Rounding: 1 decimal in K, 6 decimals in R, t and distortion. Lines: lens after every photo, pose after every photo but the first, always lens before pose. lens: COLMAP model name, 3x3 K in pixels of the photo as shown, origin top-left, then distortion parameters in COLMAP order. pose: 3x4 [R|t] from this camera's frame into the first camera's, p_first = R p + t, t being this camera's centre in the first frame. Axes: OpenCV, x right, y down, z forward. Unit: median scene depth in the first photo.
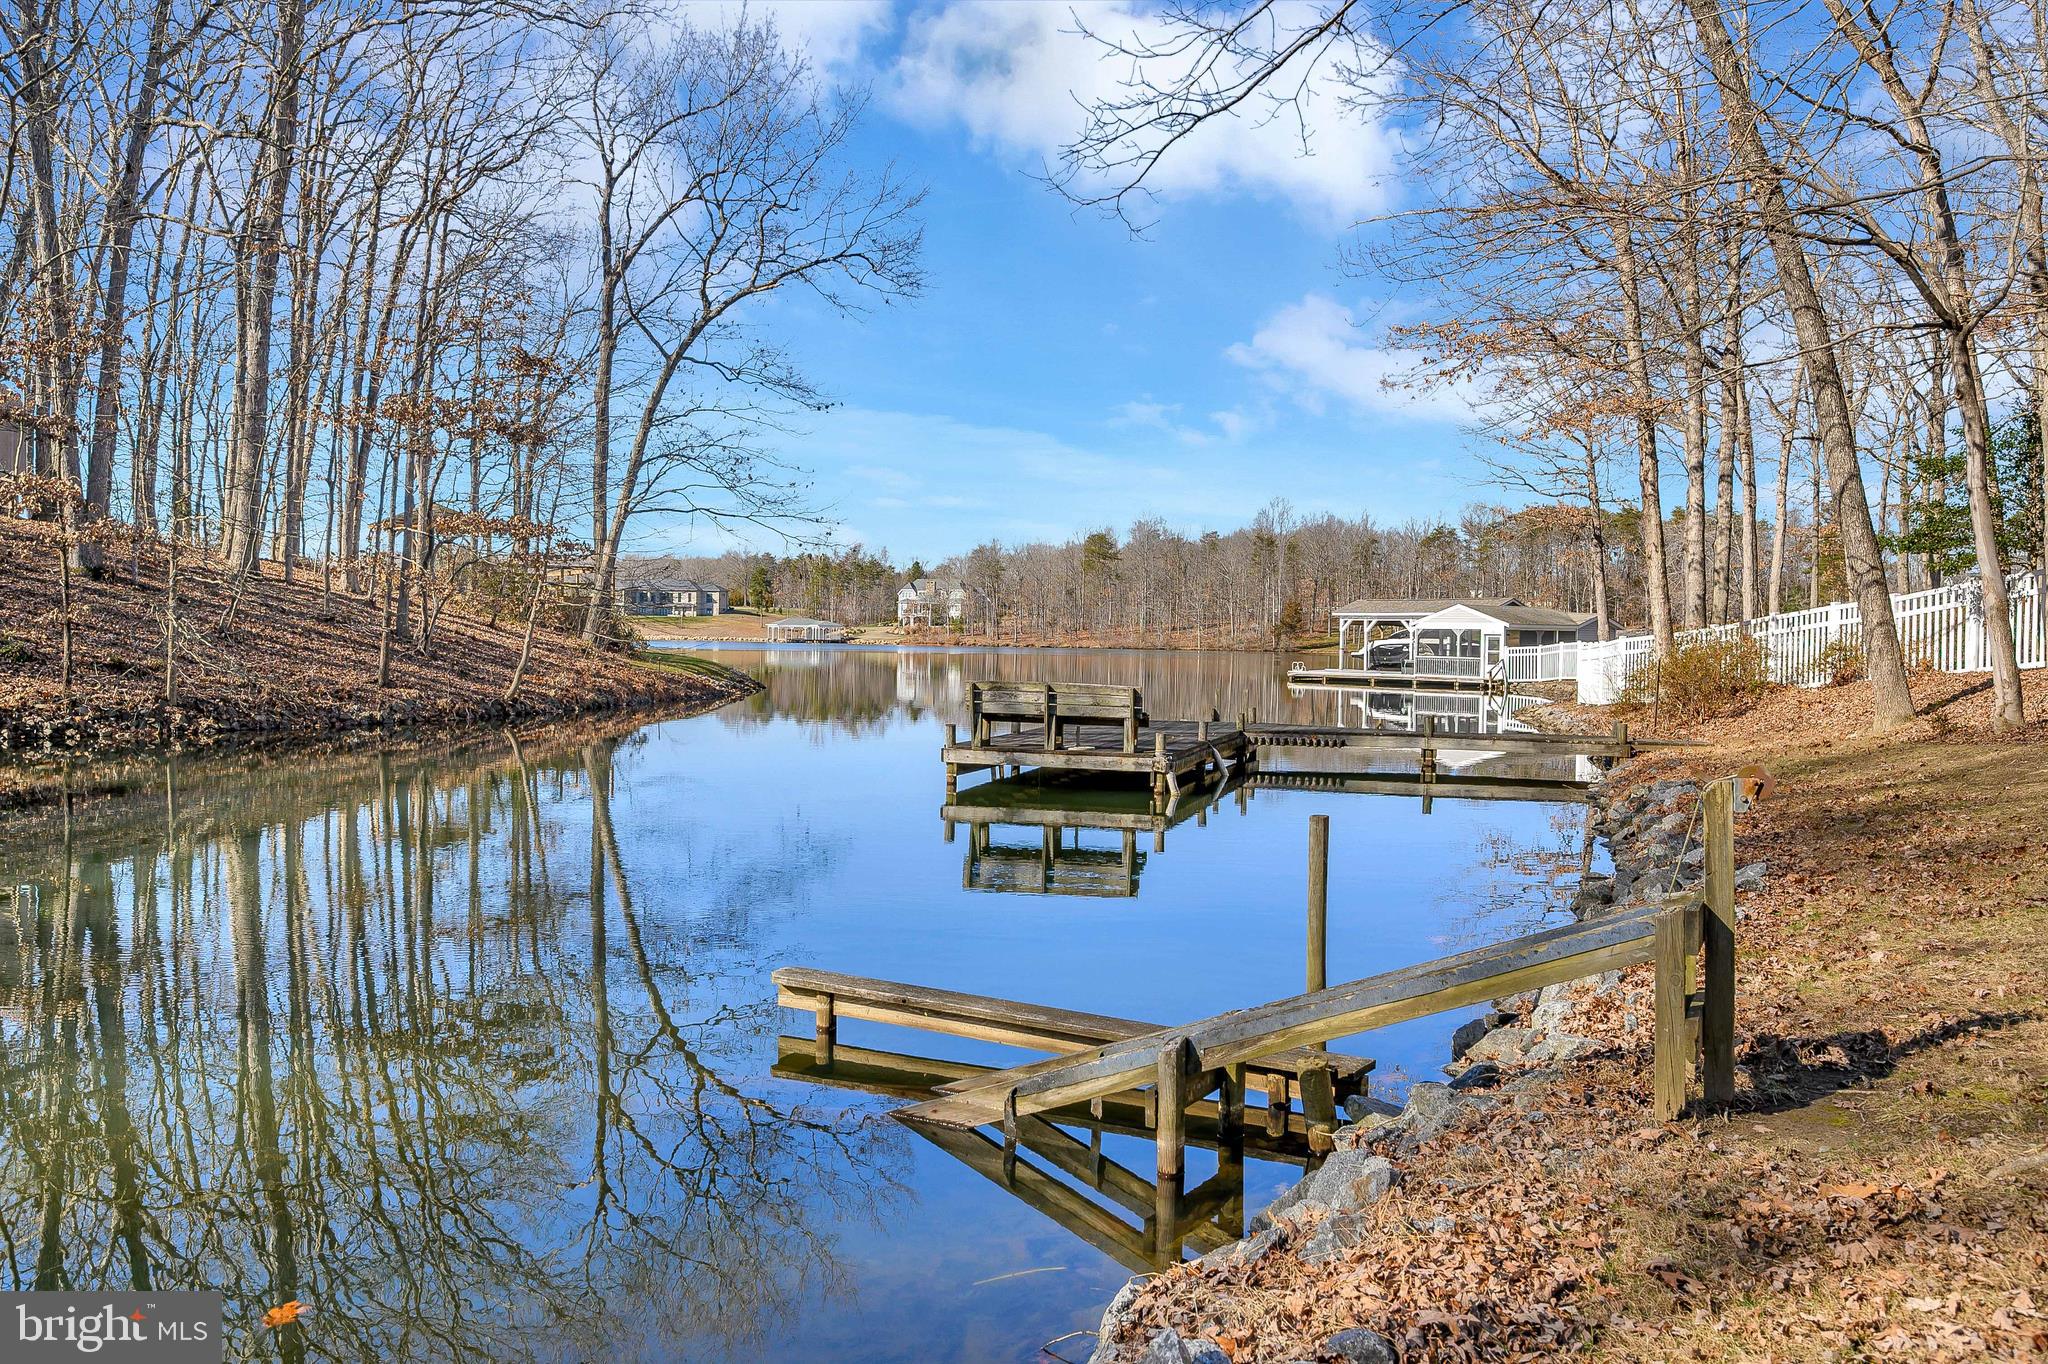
lens RADIAL K [[1517.8, 0, 1022.3], [0, 1517.8, 676.8], [0, 0, 1]] dist [-0.010544, -0.001595]
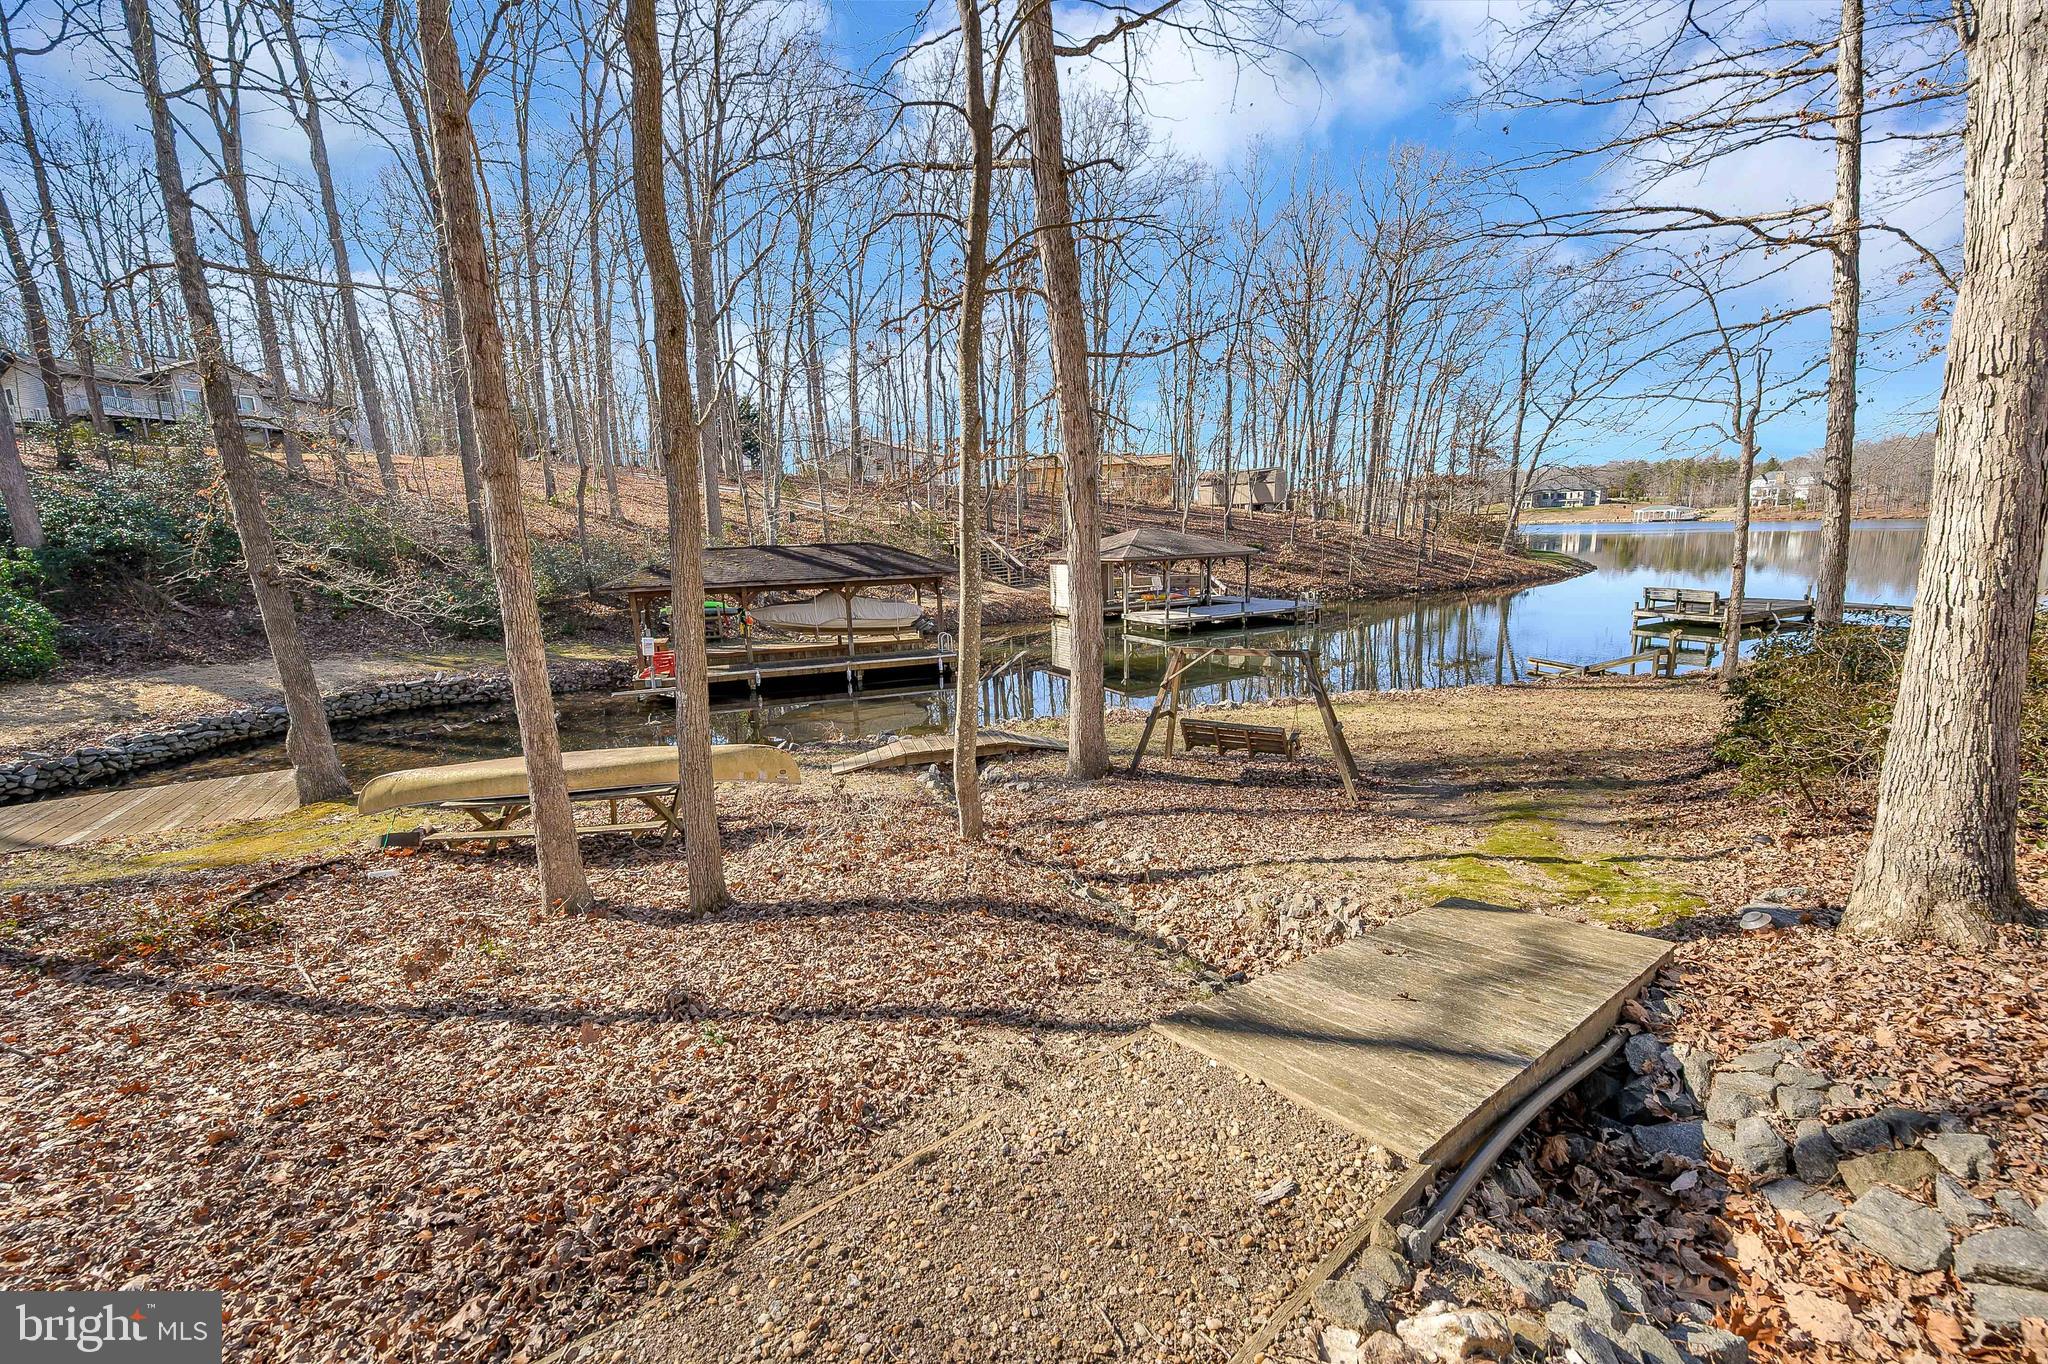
lens RADIAL K [[831.7, 0, 1010.9], [0, 831.7, 672.3], [0, 0, 1]] dist [0.001155, 0.000304]
pose [[0.689154, 0.093116, -0.718607, 0.165027], [0.018881, 0.989065, 0.146269, -0.053002], [0.724368, -0.114370, 0.679860, -0.555375]]
